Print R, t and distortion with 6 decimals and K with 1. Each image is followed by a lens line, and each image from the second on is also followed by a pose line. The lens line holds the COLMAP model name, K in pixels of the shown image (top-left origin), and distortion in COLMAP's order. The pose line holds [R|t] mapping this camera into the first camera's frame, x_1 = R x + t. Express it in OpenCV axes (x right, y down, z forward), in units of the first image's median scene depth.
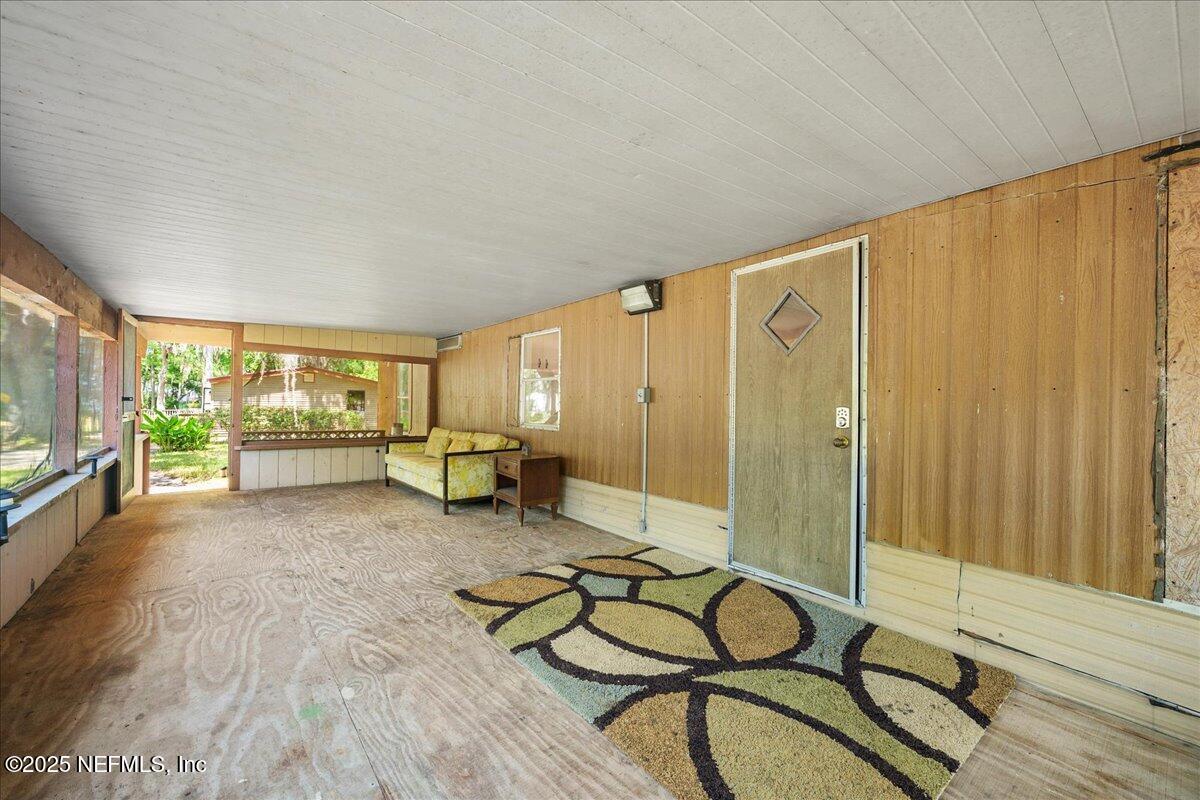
lens RADIAL K [[473.2, 0, 595.9], [0, 473.2, 401.2], [0, 0, 1]] dist [0.001303, 0.000213]
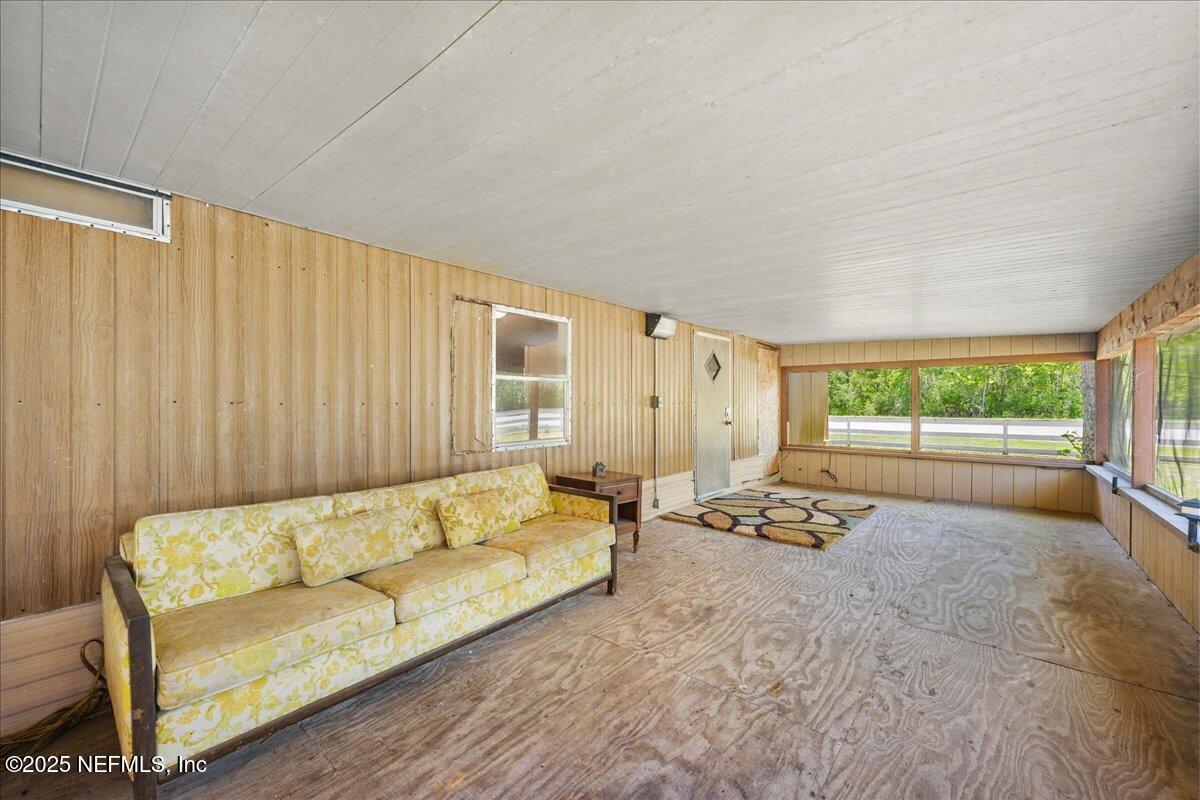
lens RADIAL K [[473.2, 0, 596.4], [0, 473.2, 401.9], [0, 0, 1]] dist [0.001303, 0.000213]
pose [[-0.178546, -0.011169, 0.983868, -1.408684], [-0.003954, 0.999936, 0.010634, -0.031130], [-0.983924, -0.001992, -0.178578, 1.727597]]
